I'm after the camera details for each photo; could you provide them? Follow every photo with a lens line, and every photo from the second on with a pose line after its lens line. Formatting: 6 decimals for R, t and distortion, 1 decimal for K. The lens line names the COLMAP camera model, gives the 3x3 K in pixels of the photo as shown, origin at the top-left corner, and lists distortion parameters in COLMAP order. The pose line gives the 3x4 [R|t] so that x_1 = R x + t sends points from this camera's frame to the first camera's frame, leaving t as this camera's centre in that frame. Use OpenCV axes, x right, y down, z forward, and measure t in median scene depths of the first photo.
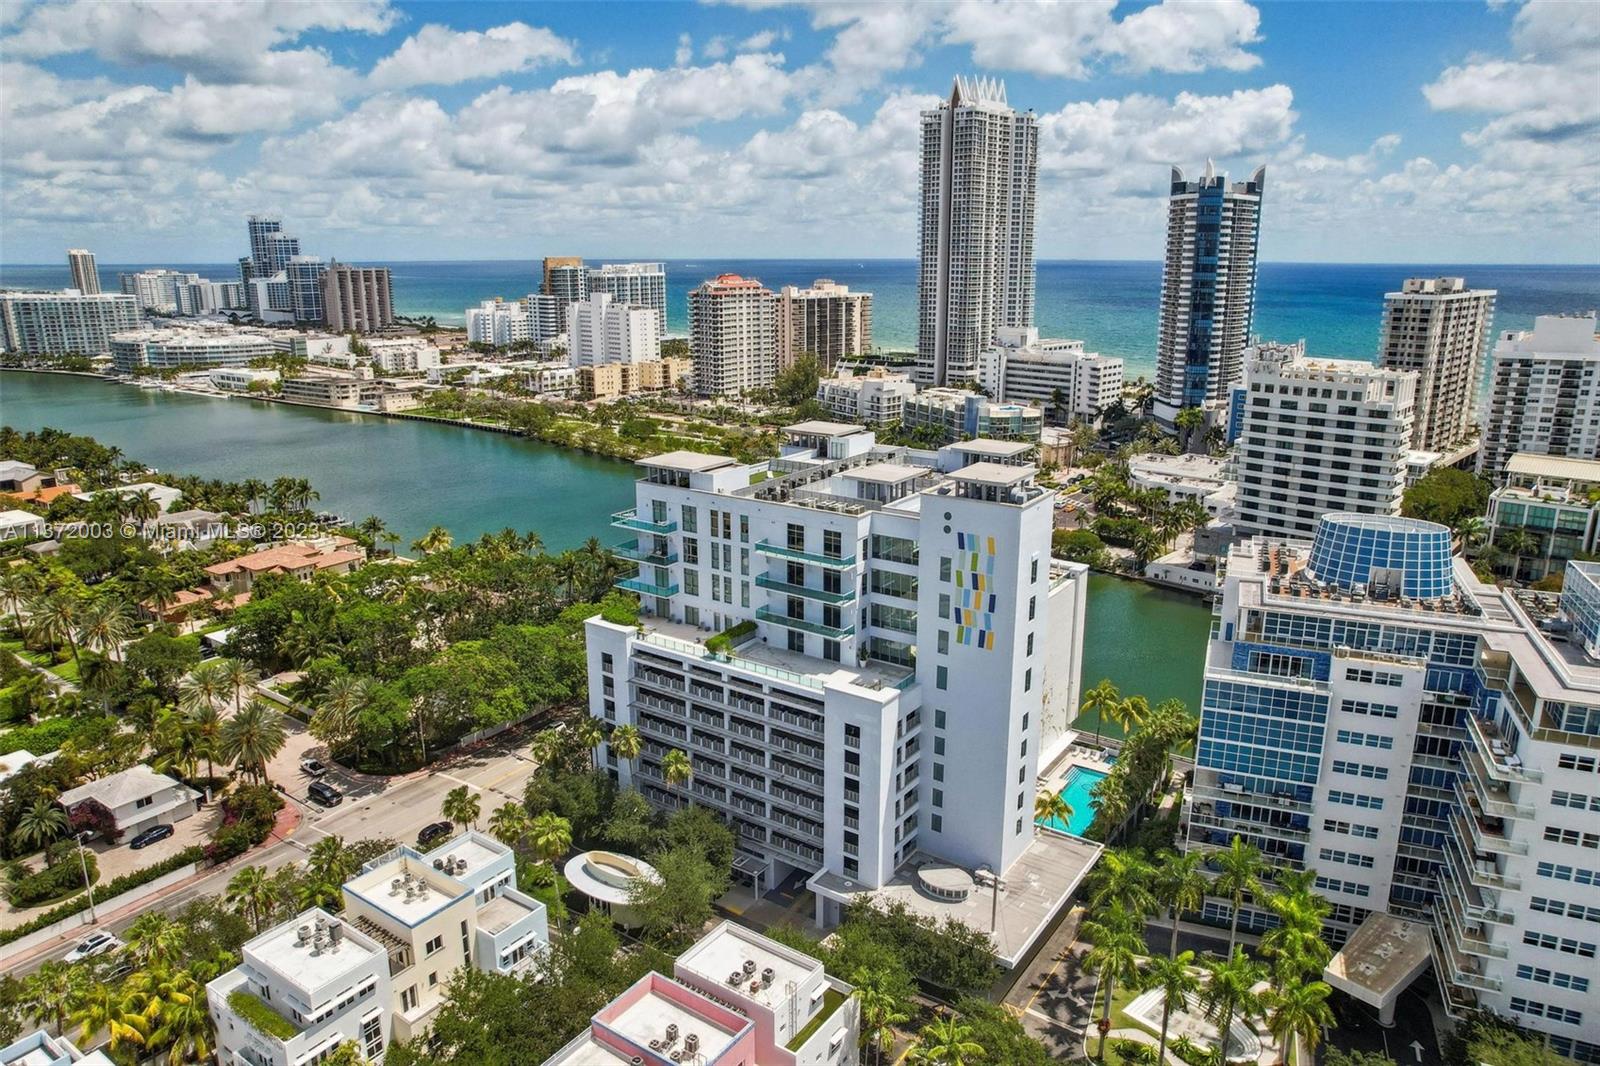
lens RADIAL K [[1071.8, 0, 804.4], [0, 1071.8, 527.9], [0, 0, 1]] dist [-0.069316, 0.064061]
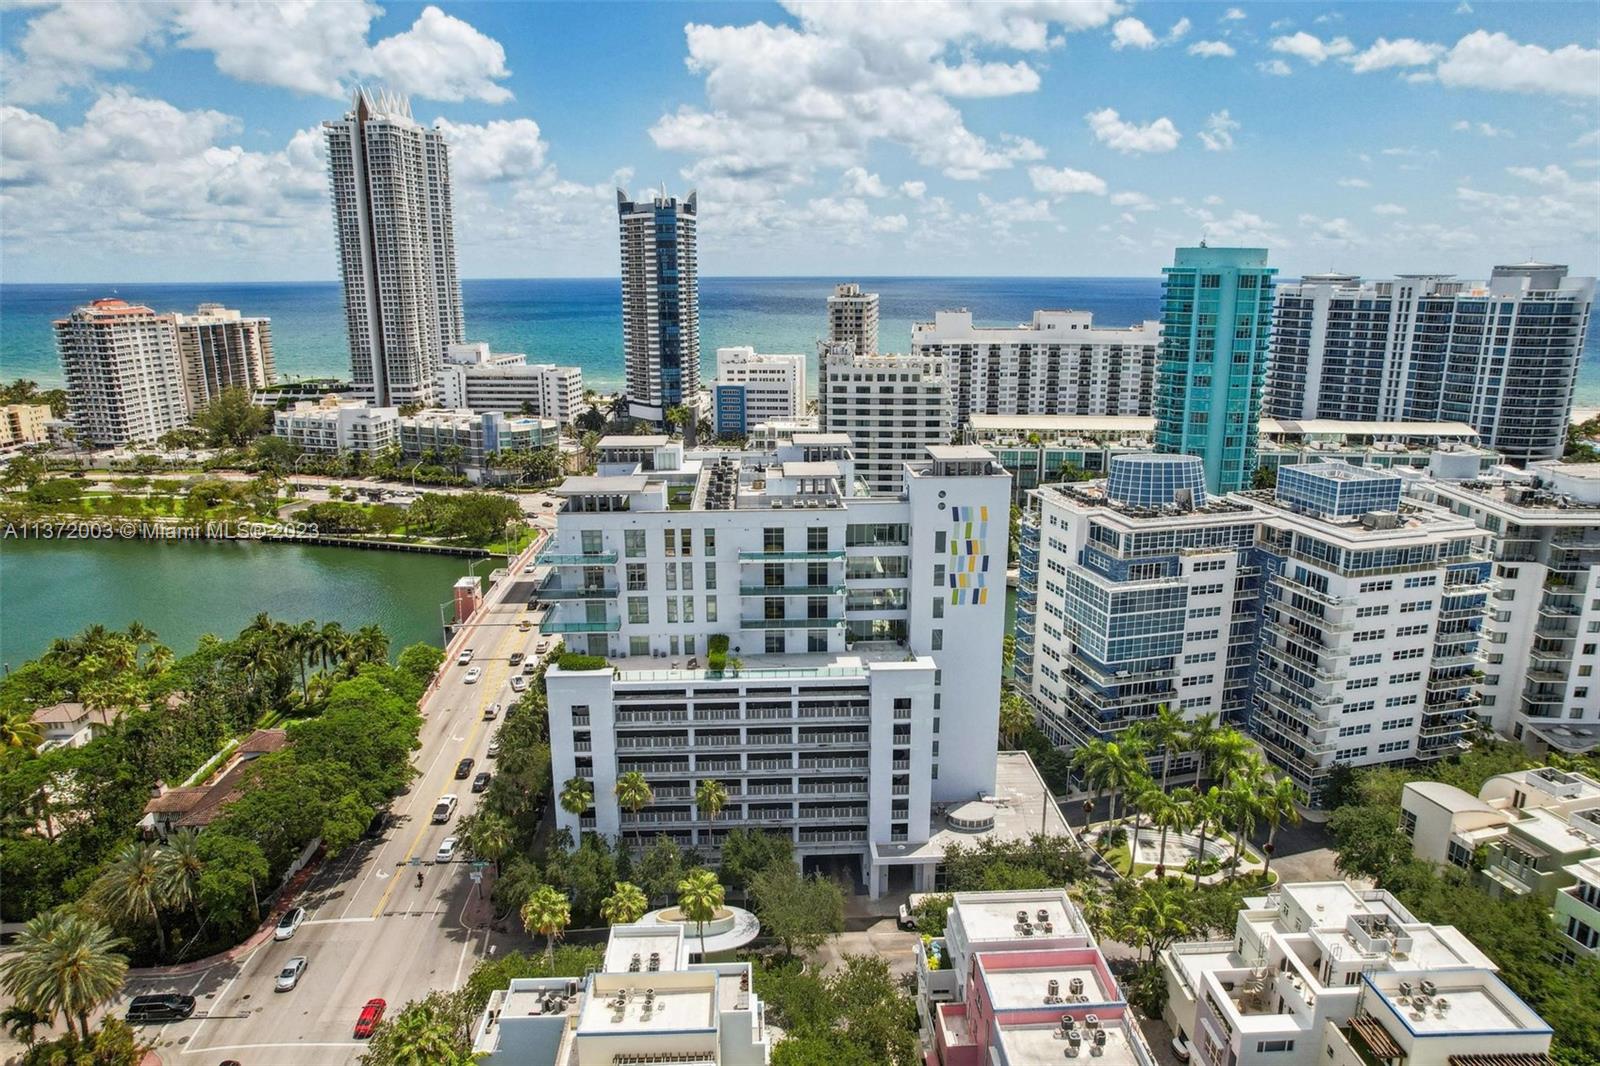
lens RADIAL K [[1027.5, 0, 802.4], [0, 1027.5, 528.5], [0, 0, 1]] dist [-0.065343, 0.050793]
pose [[0.791929, -0.150963, 0.591657, -0.185452], [0.154938, 0.986924, 0.044433, -0.013632], [-0.590629, 0.056483, 0.804964, 0.066250]]
